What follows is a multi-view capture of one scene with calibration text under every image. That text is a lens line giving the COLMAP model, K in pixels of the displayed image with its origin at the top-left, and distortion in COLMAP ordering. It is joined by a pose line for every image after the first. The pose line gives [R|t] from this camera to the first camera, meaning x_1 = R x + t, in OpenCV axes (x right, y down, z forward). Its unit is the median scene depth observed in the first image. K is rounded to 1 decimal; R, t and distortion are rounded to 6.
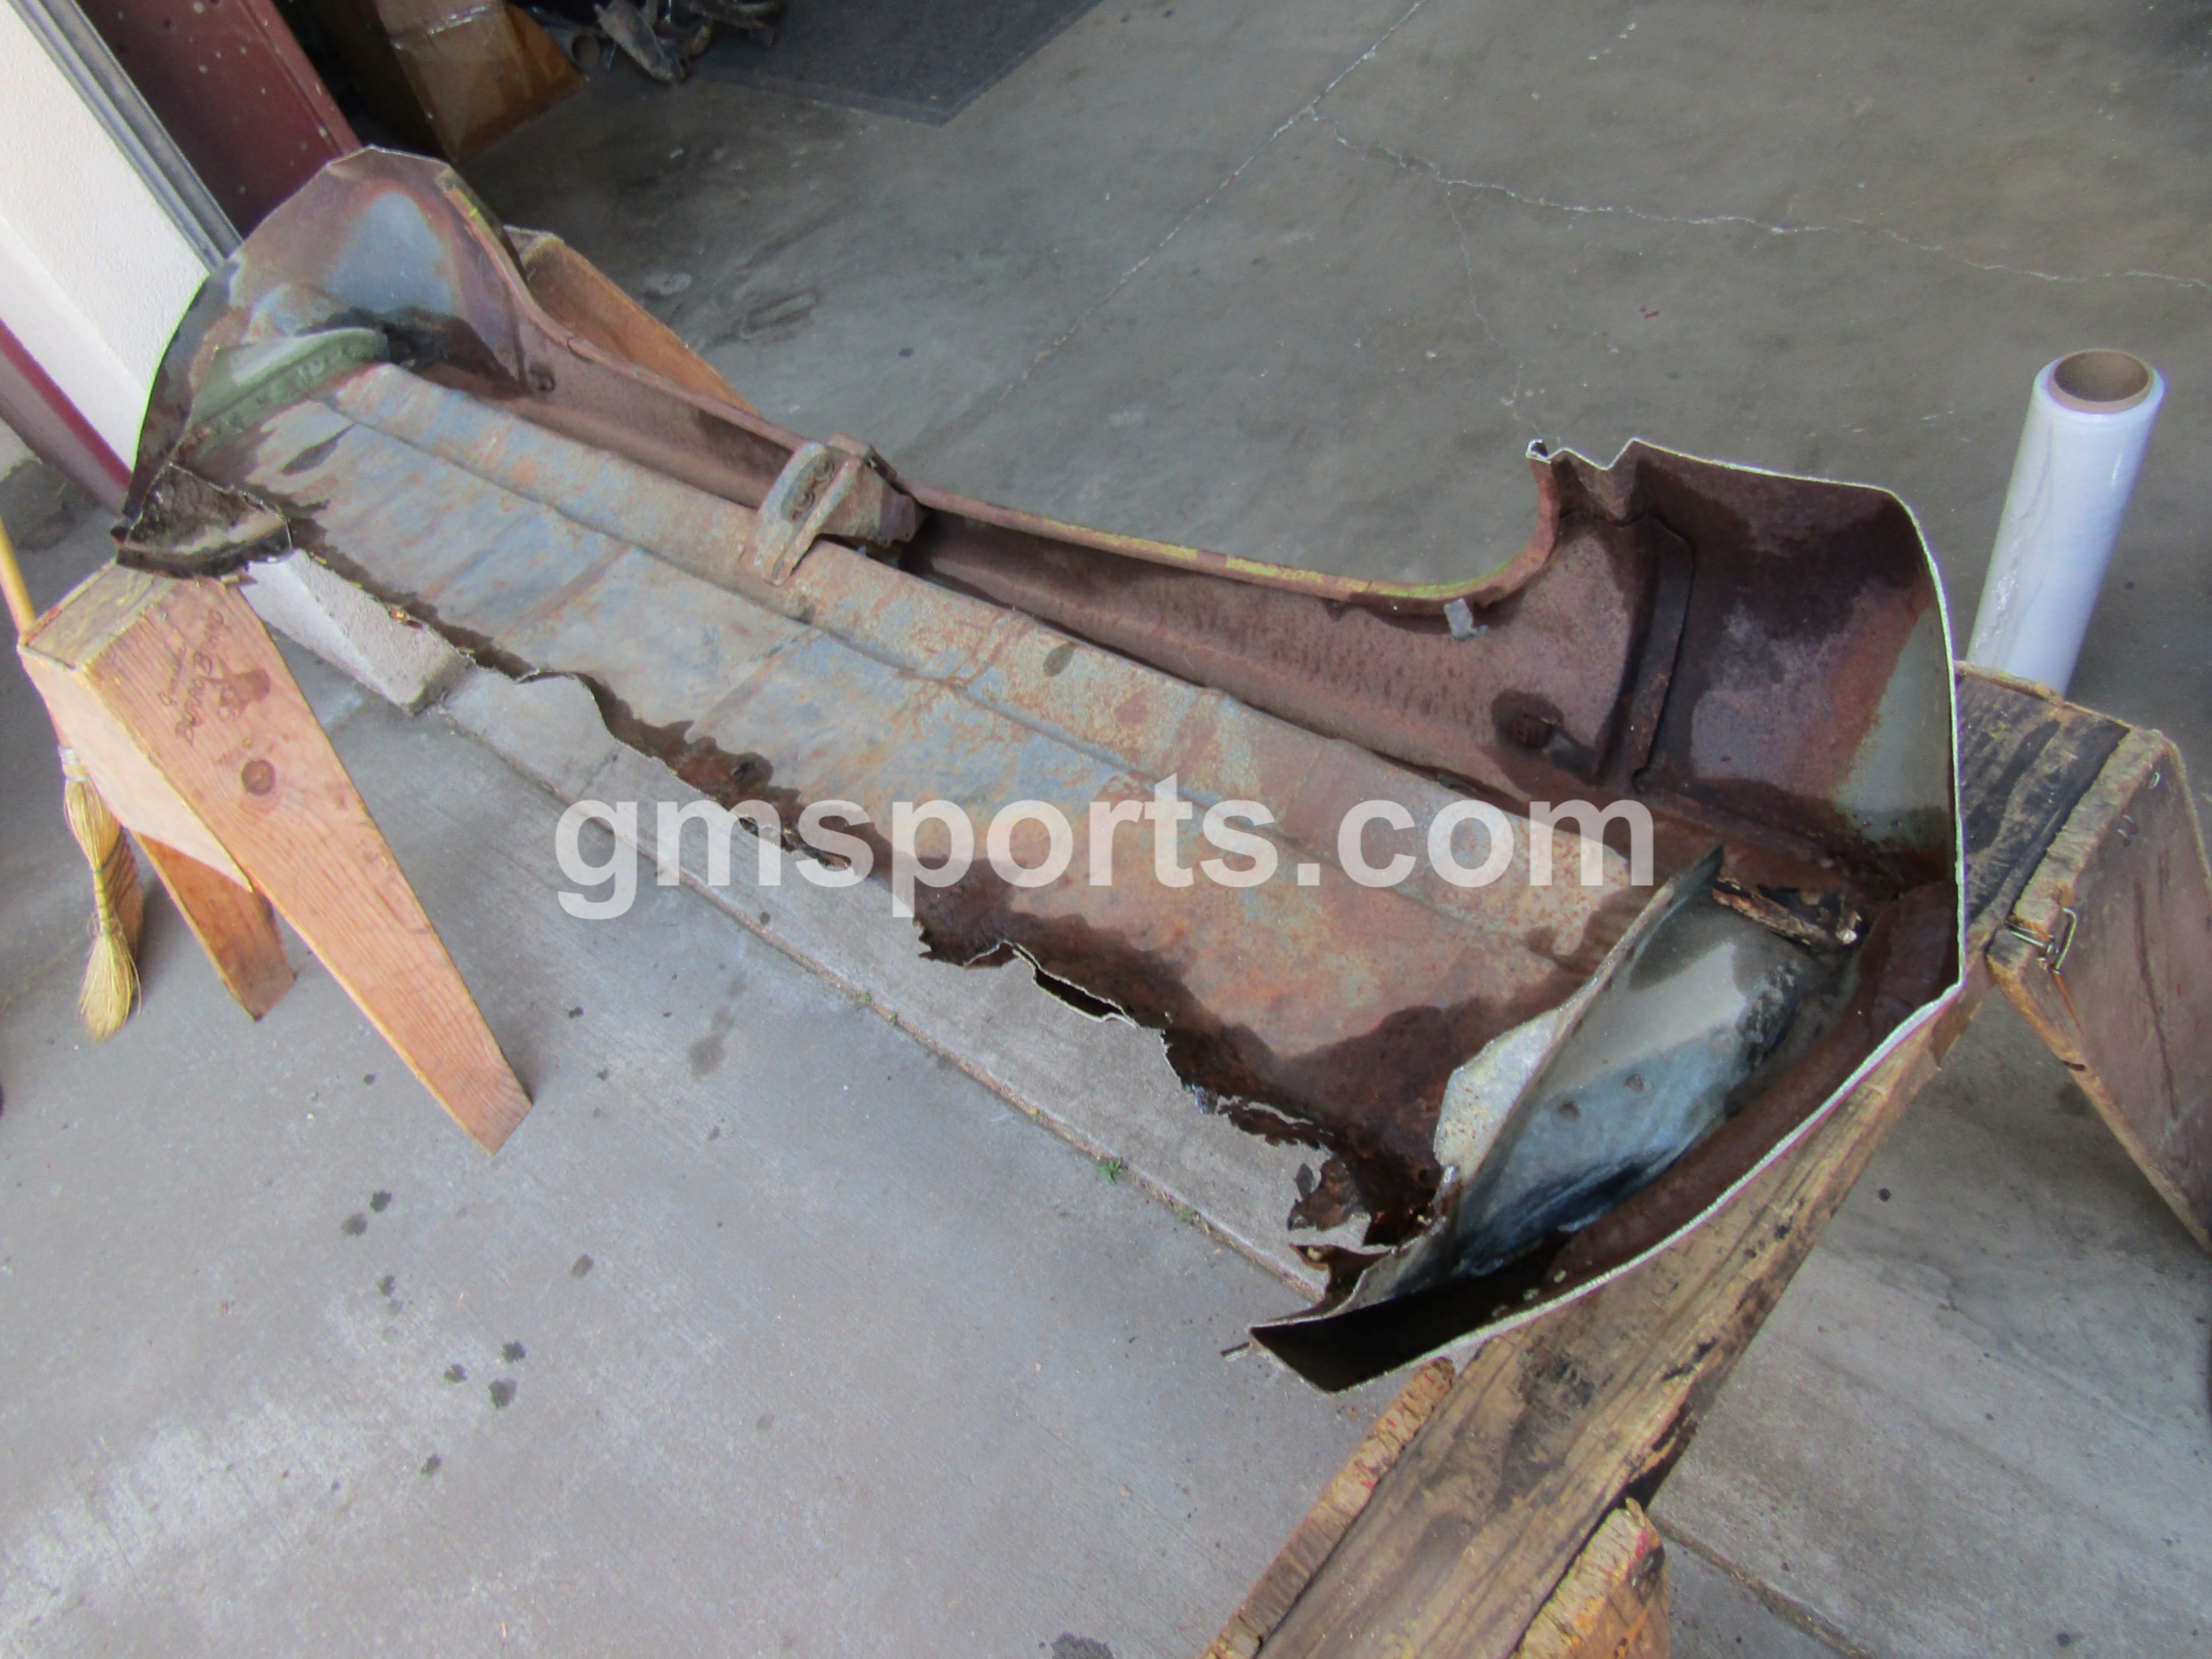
lens RADIAL K [[1571.7, 0, 1108.8], [0, 1571.7, 825.8], [0, 0, 1]] dist [-0.005055, -0.000577]
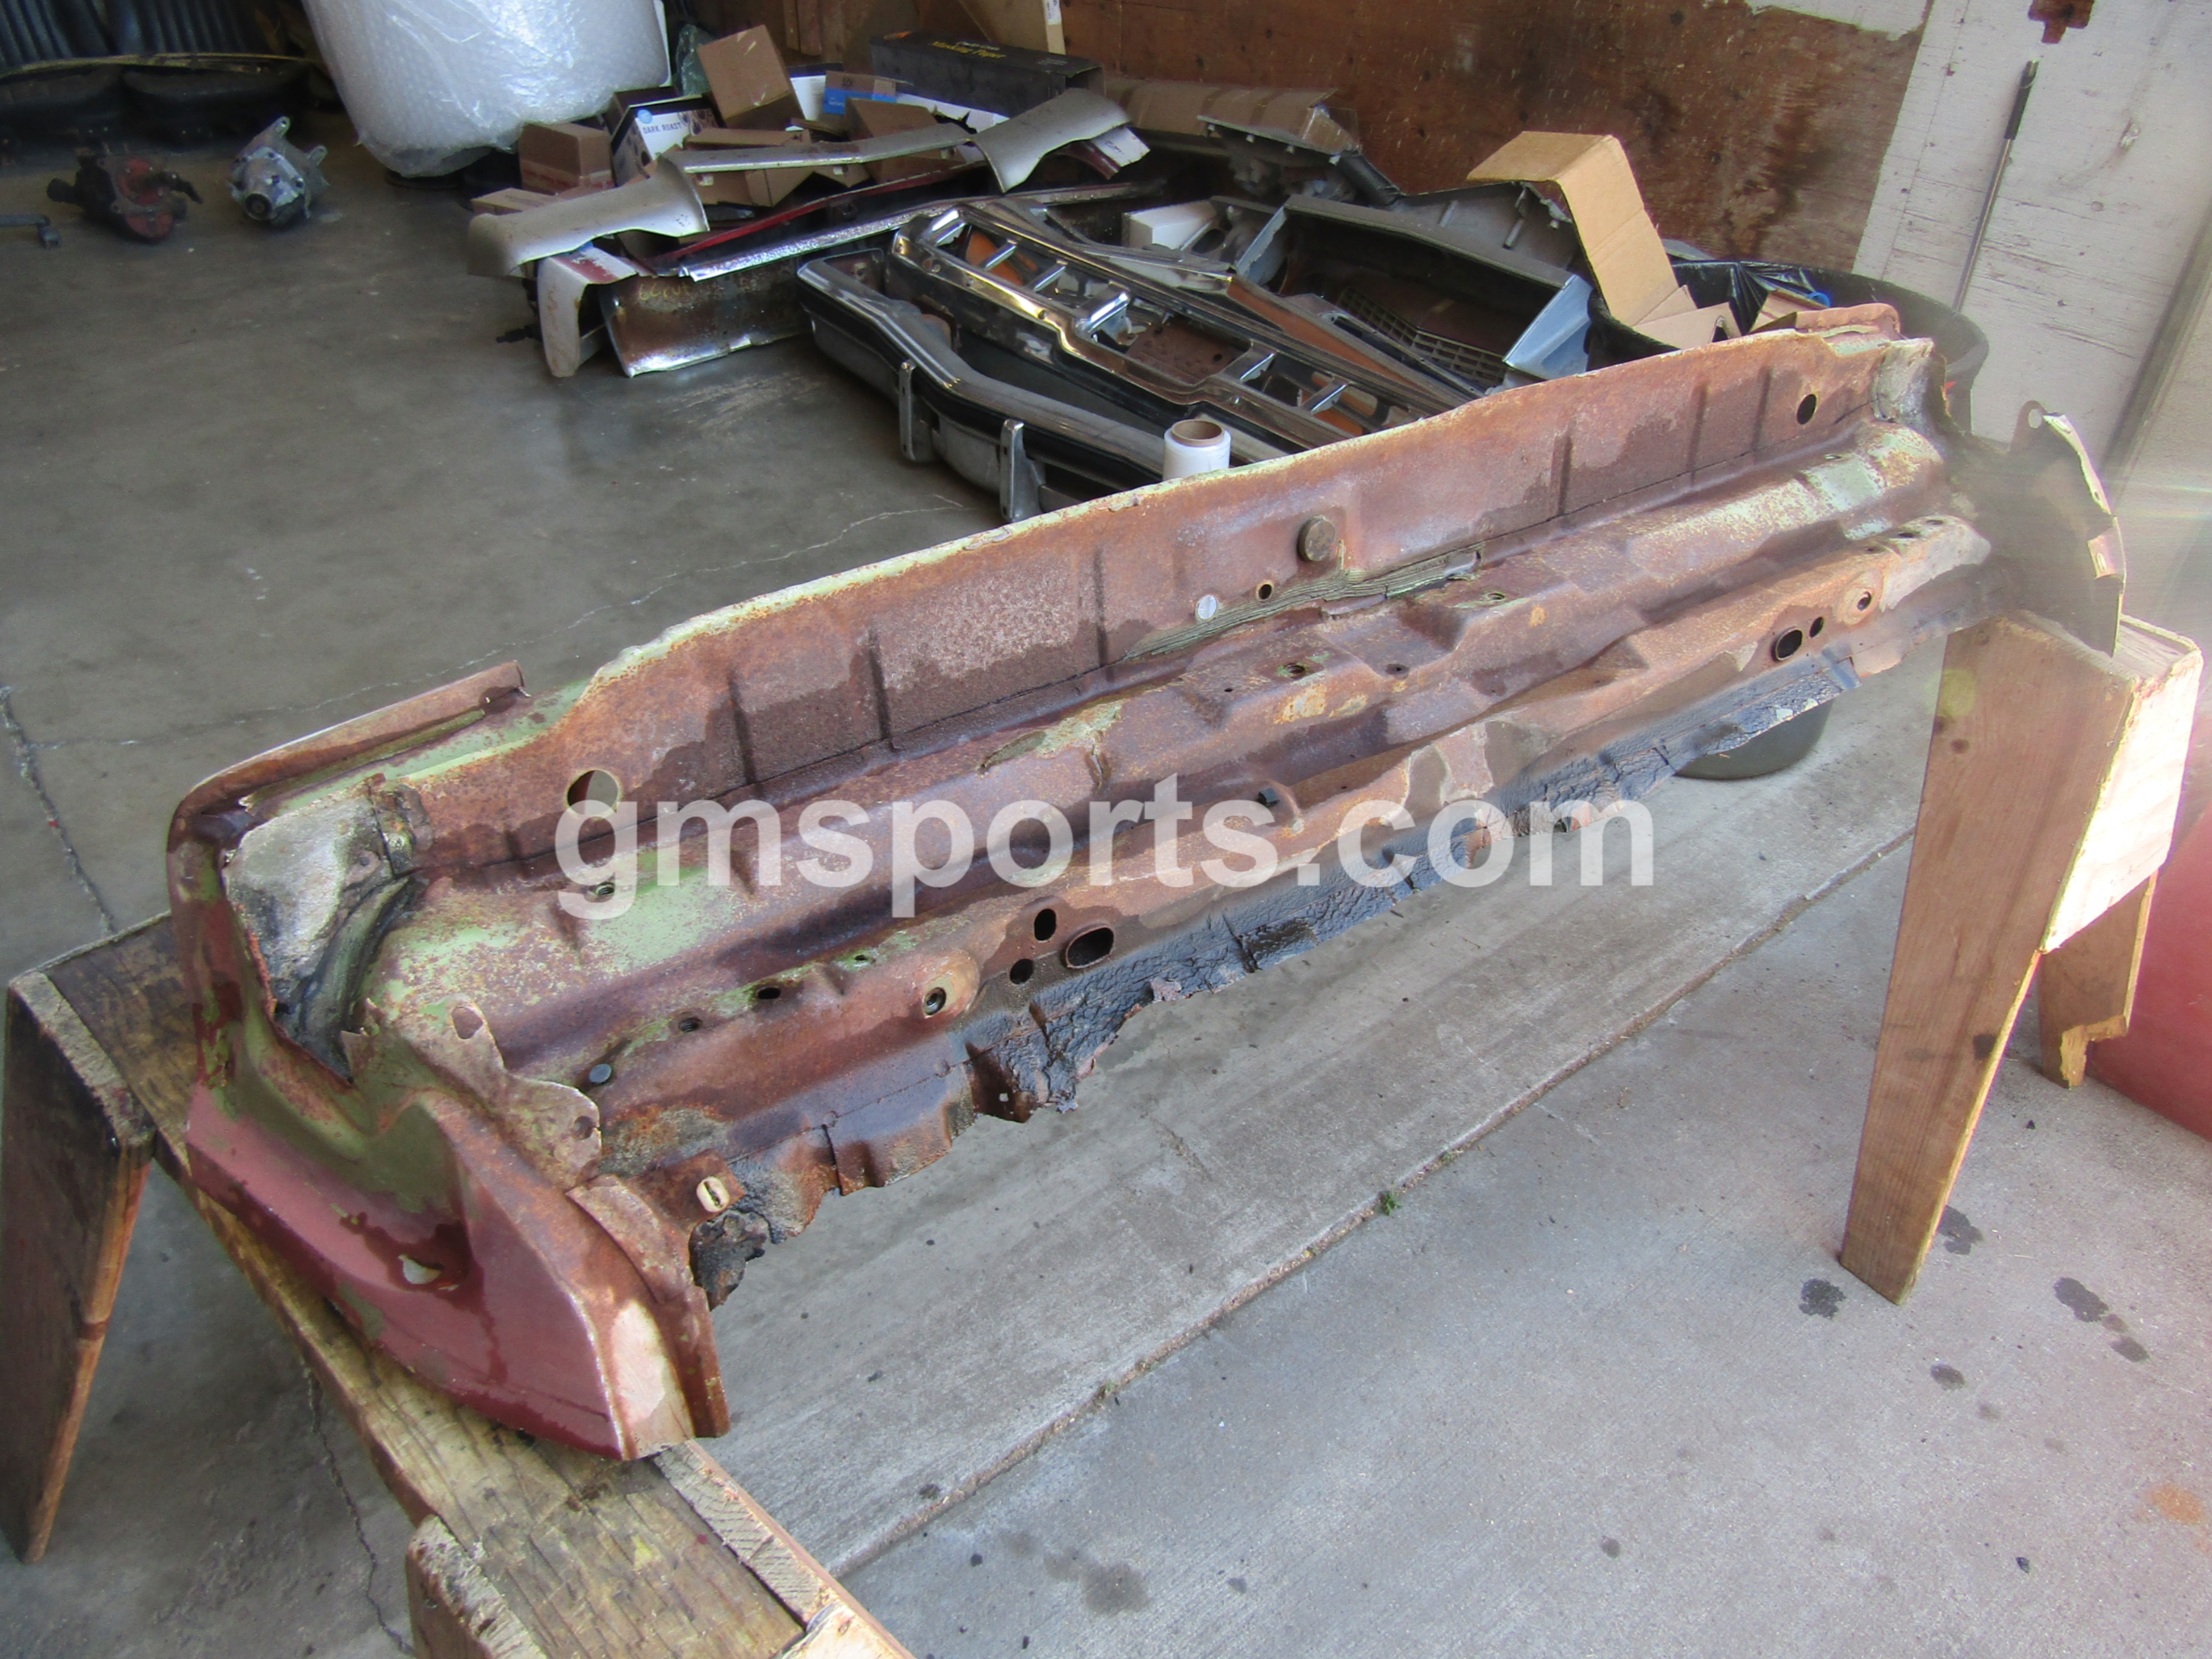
lens RADIAL K [[1571.7, 0, 1109.4], [0, 1571.7, 817.9], [0, 0, 1]] dist [-0.005055, -0.000577]
pose [[0.194998, -0.377173, 0.905382, -0.902436], [0.707476, 0.693430, 0.136502, -0.244654], [-0.679303, 0.613919, 0.402058, 0.526896]]
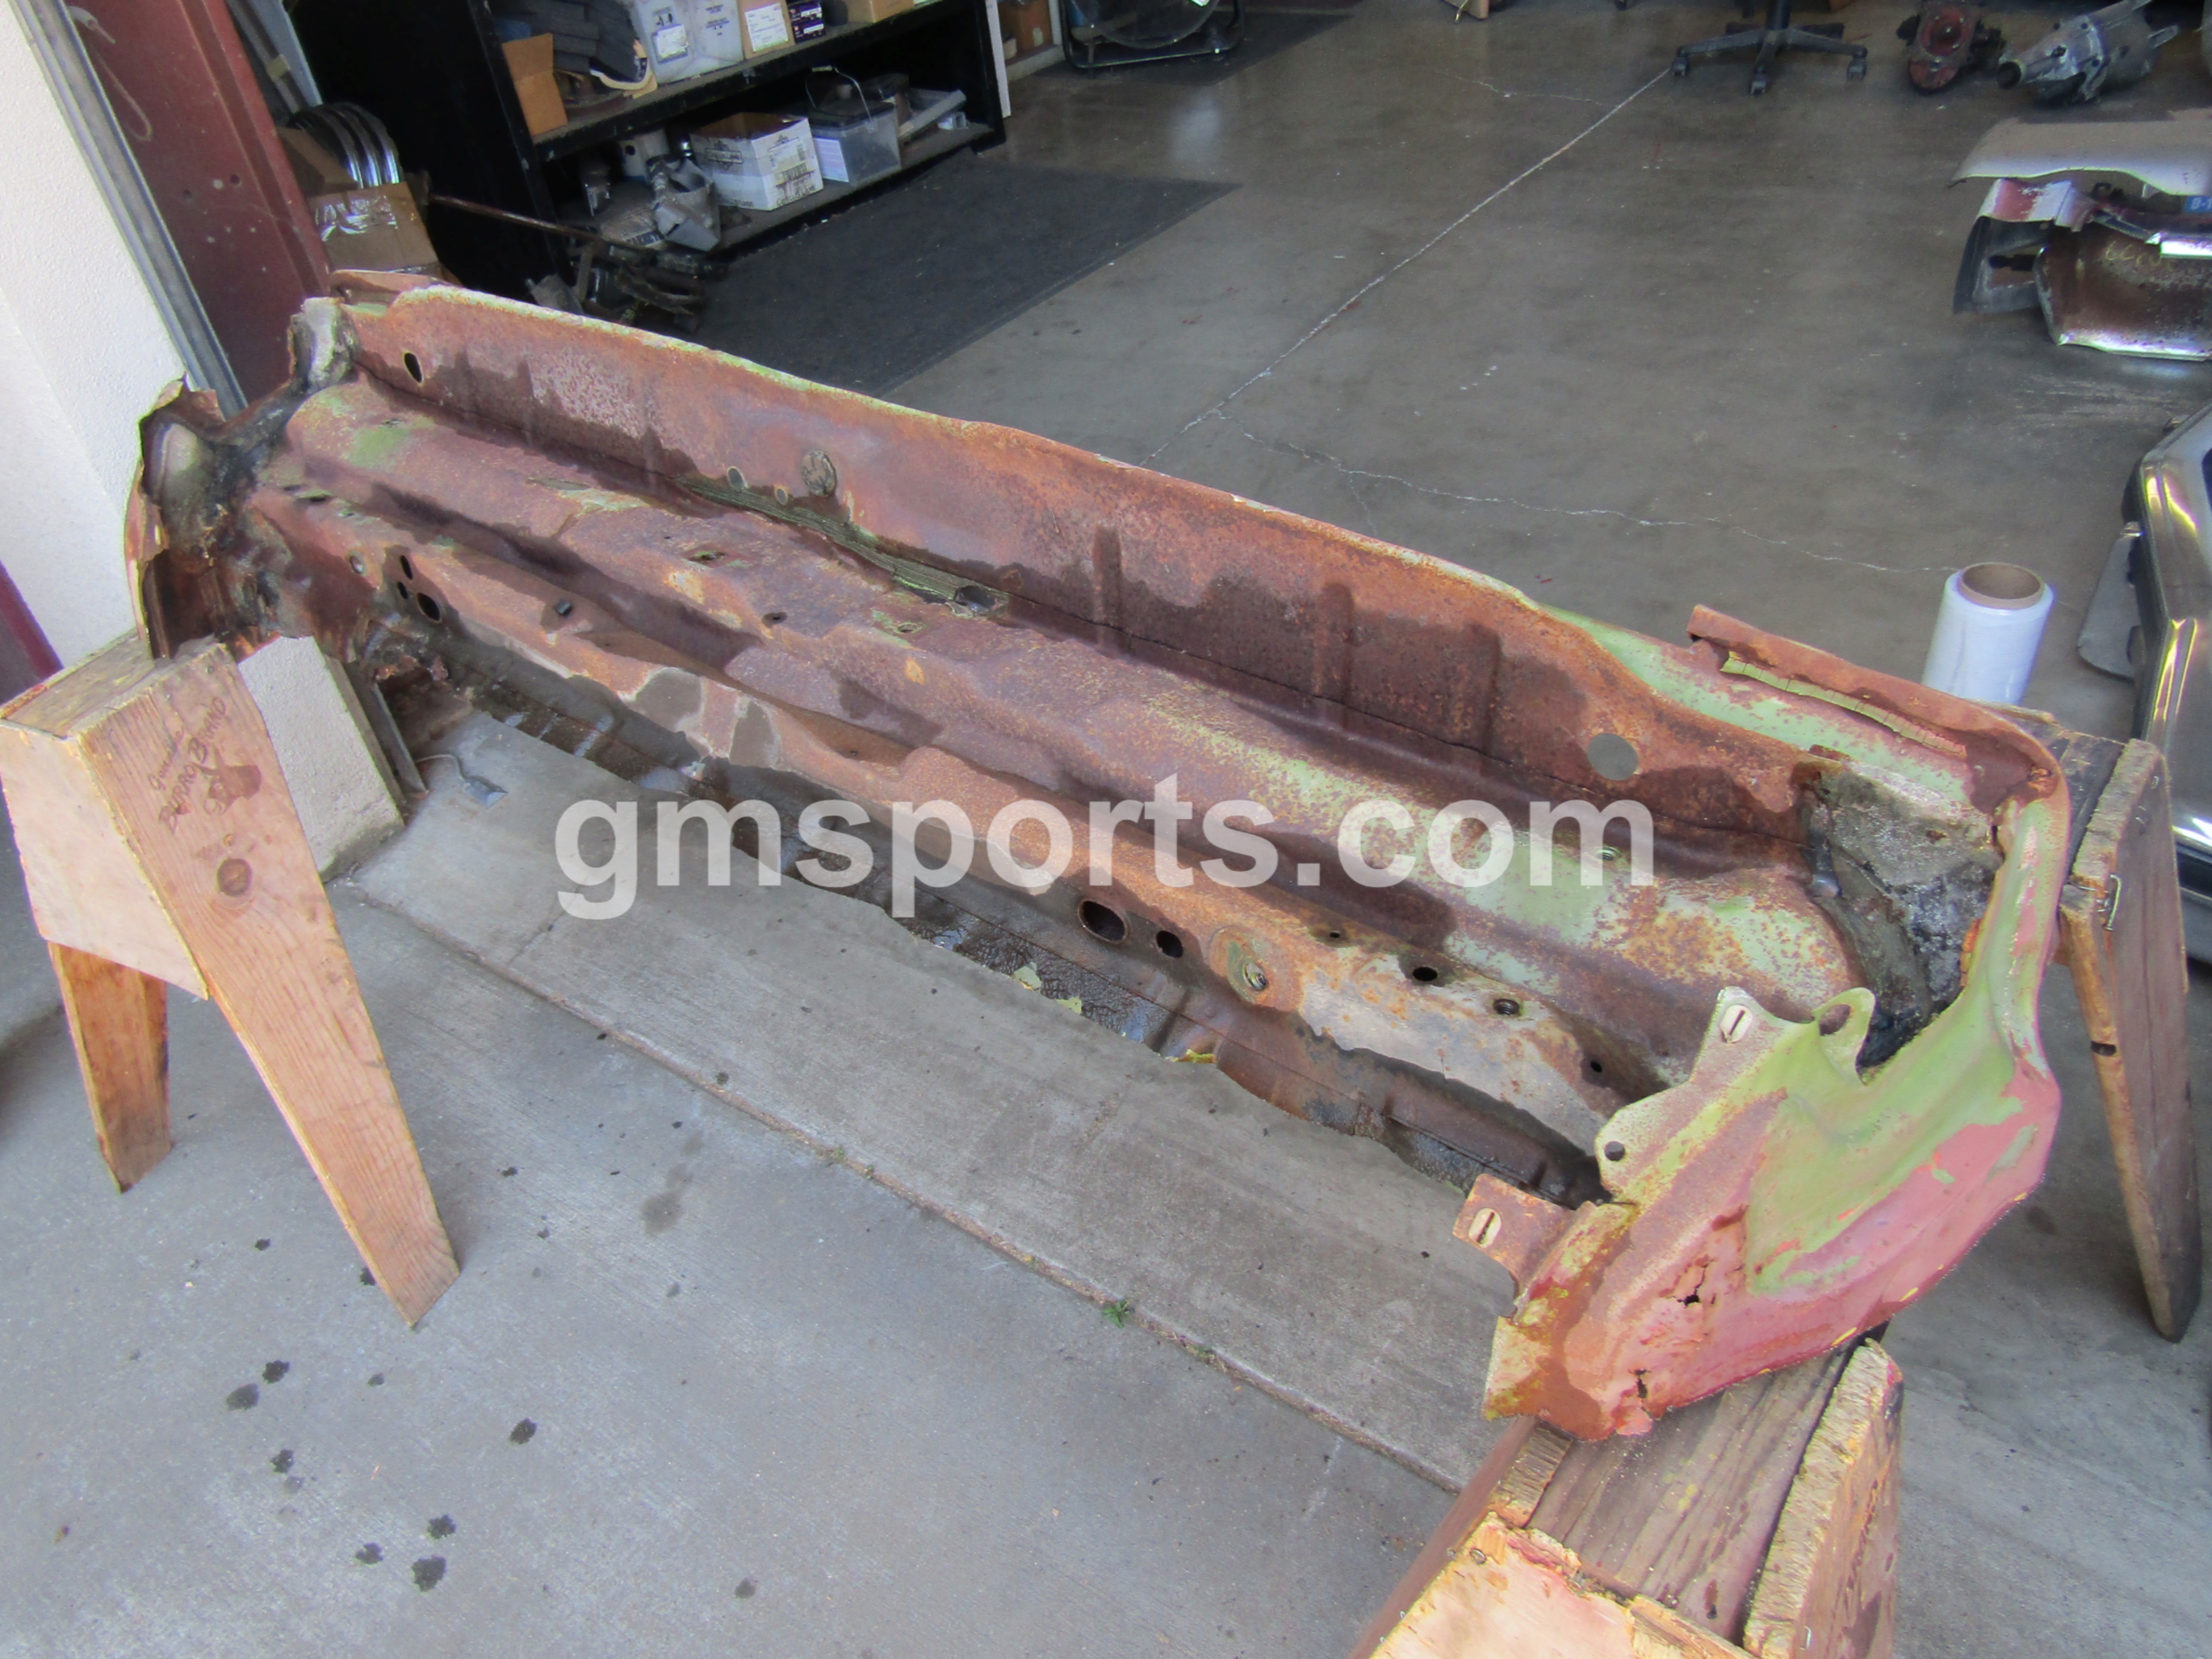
lens RADIAL K [[1571.7, 0, 1108.1], [0, 1571.7, 830.3], [0, 0, 1]] dist [-0.005055, -0.000577]
pose [[0.988349, 0.053146, 0.142628, -0.155726], [-0.020294, 0.974707, -0.222564, 0.142708], [-0.150849, 0.217077, 0.964428, 0.004232]]
